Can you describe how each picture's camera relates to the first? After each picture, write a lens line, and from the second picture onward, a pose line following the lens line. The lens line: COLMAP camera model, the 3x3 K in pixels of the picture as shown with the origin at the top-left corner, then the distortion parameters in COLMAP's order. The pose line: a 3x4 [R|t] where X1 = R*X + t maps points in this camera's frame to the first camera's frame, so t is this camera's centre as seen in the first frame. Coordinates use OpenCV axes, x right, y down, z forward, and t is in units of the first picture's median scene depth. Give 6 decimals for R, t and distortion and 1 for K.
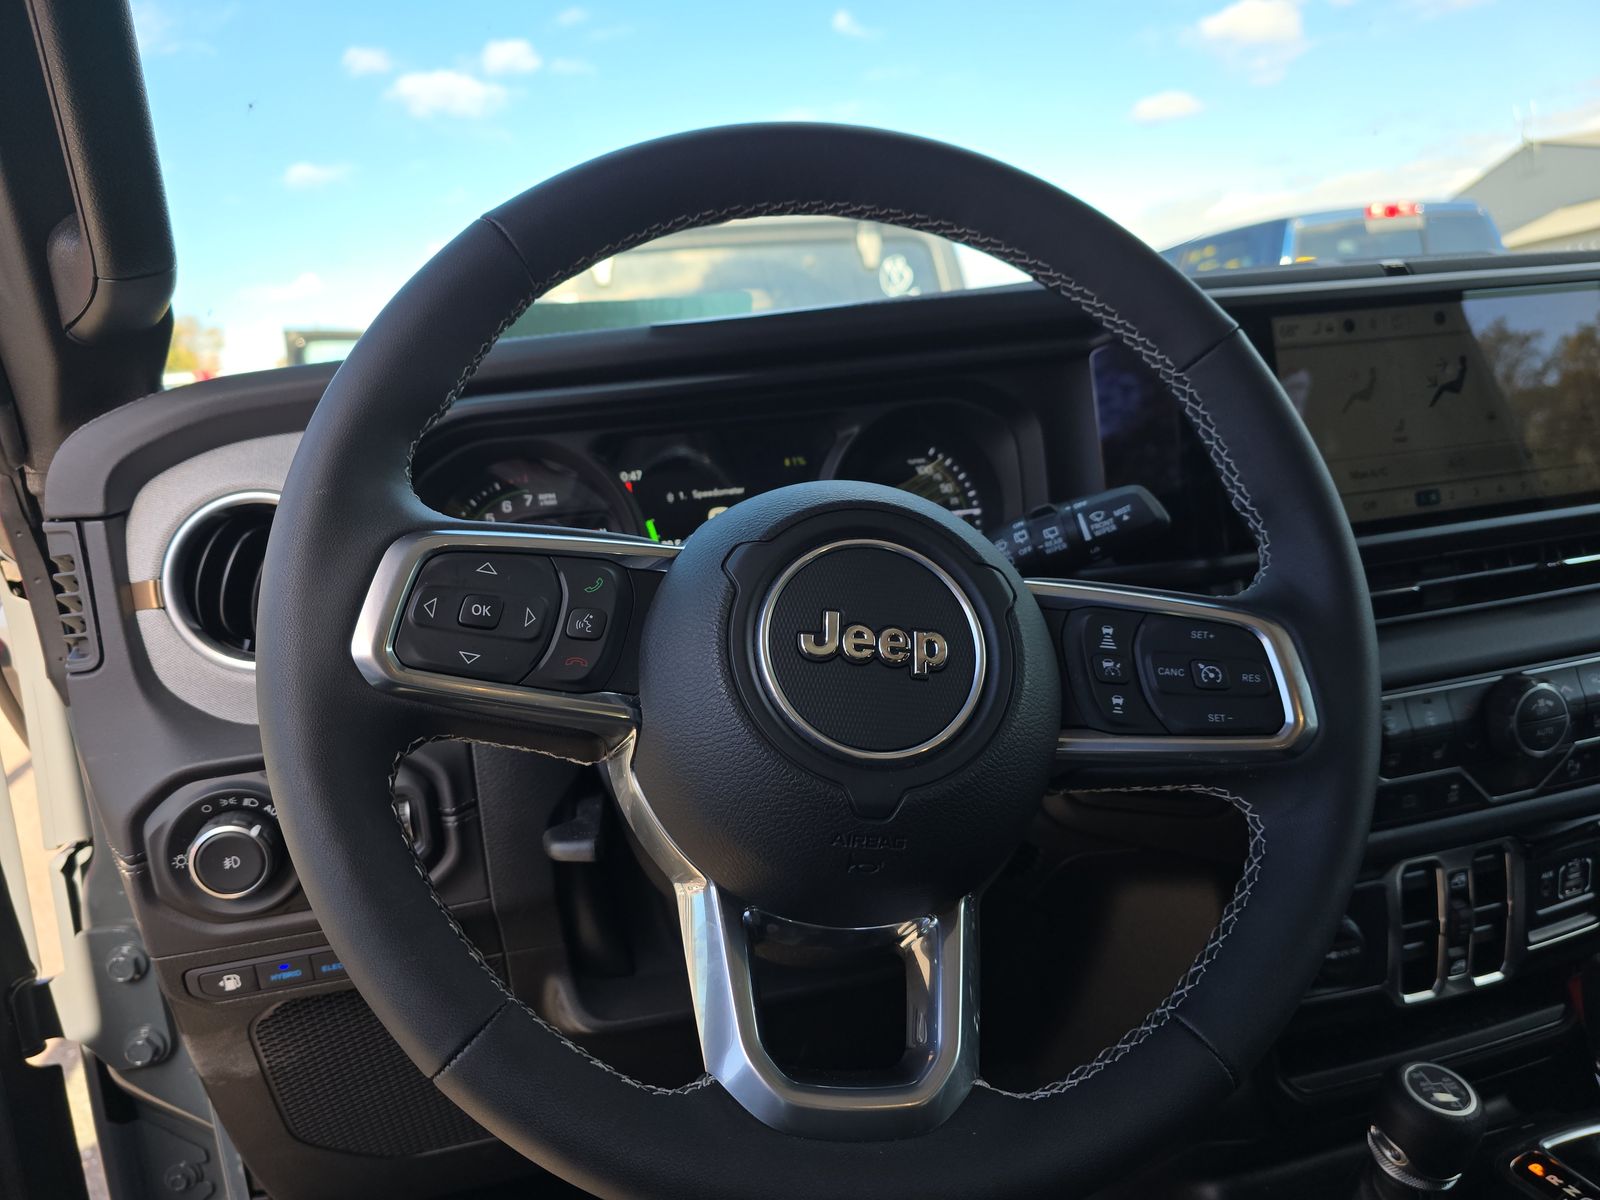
lens RADIAL K [[1073.0, 0, 803.6], [0, 1073.0, 606.1], [0, 0, 1]] dist [-0.025637, -0.007043]
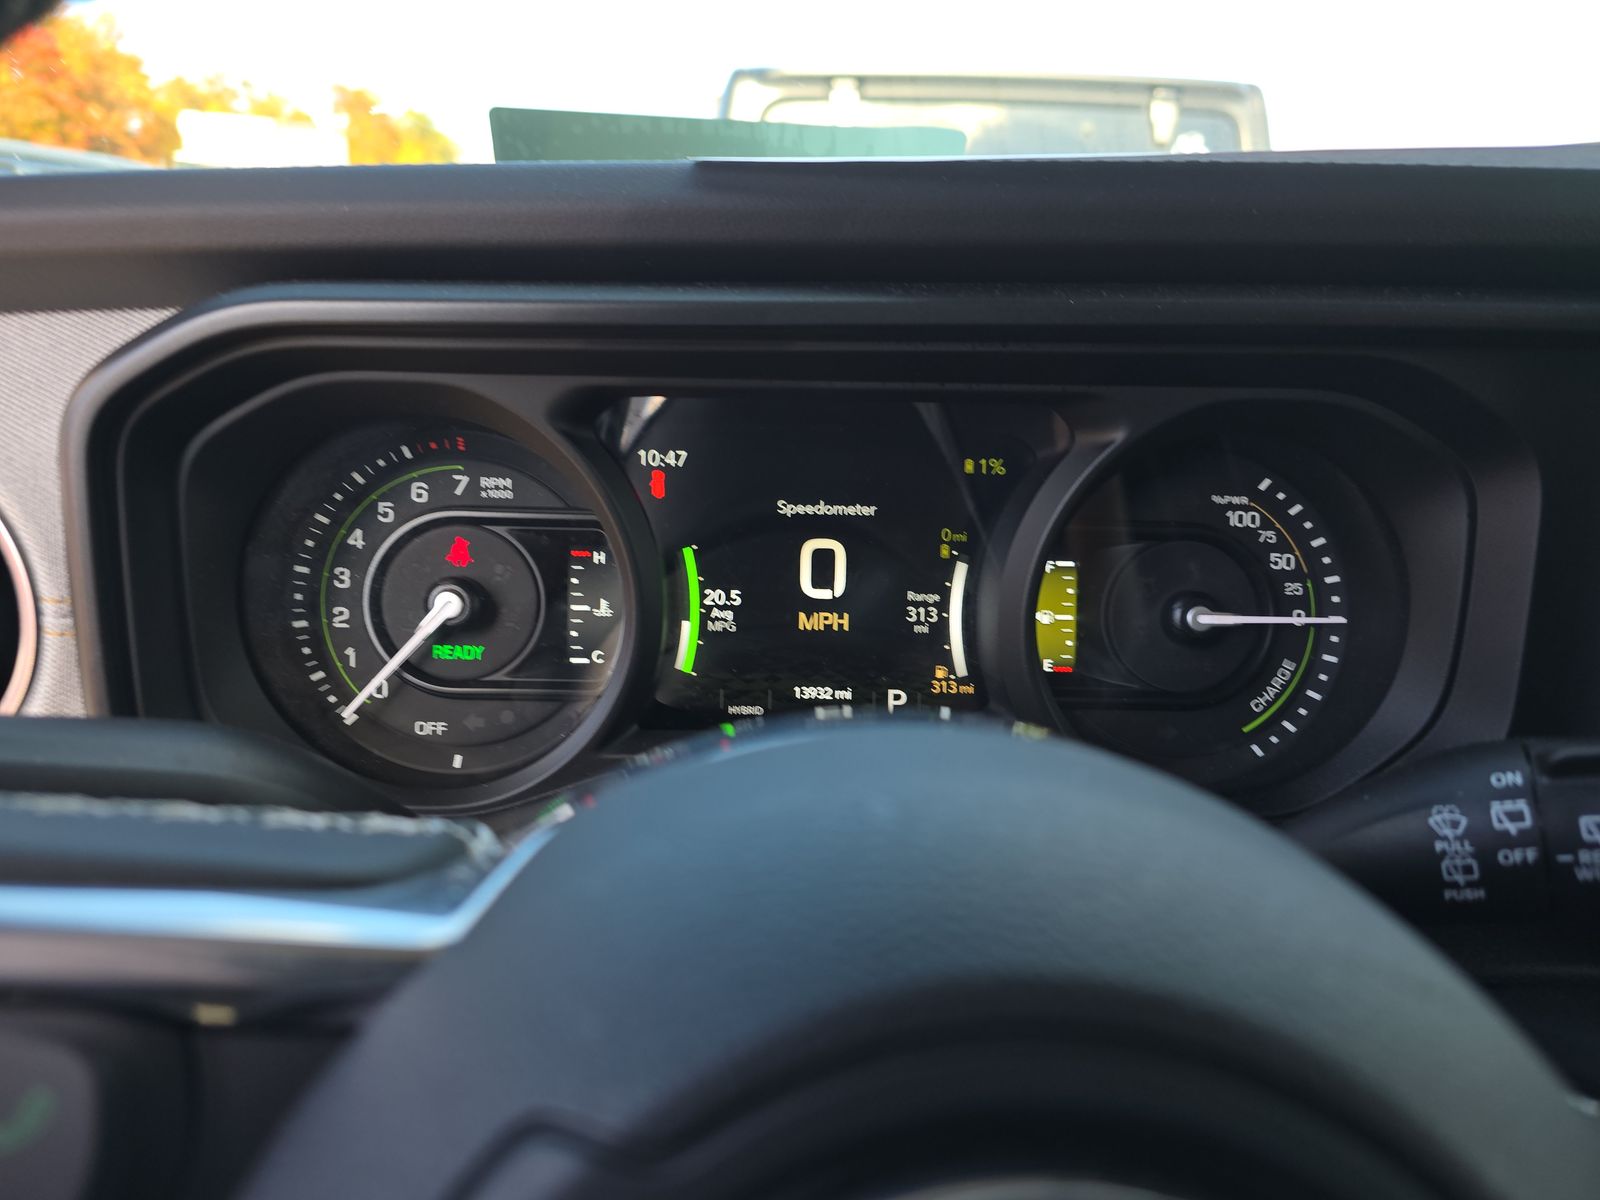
lens RADIAL K [[1073.0, 0, 794.0], [0, 1073.0, 592.1], [0, 0, 1]] dist [-0.025637, -0.007043]
pose [[0.967620, 0.164175, -0.191722, 0.012137], [-0.144128, 0.982937, 0.114292, -0.125618], [0.207215, -0.082959, 0.974772, 0.492330]]
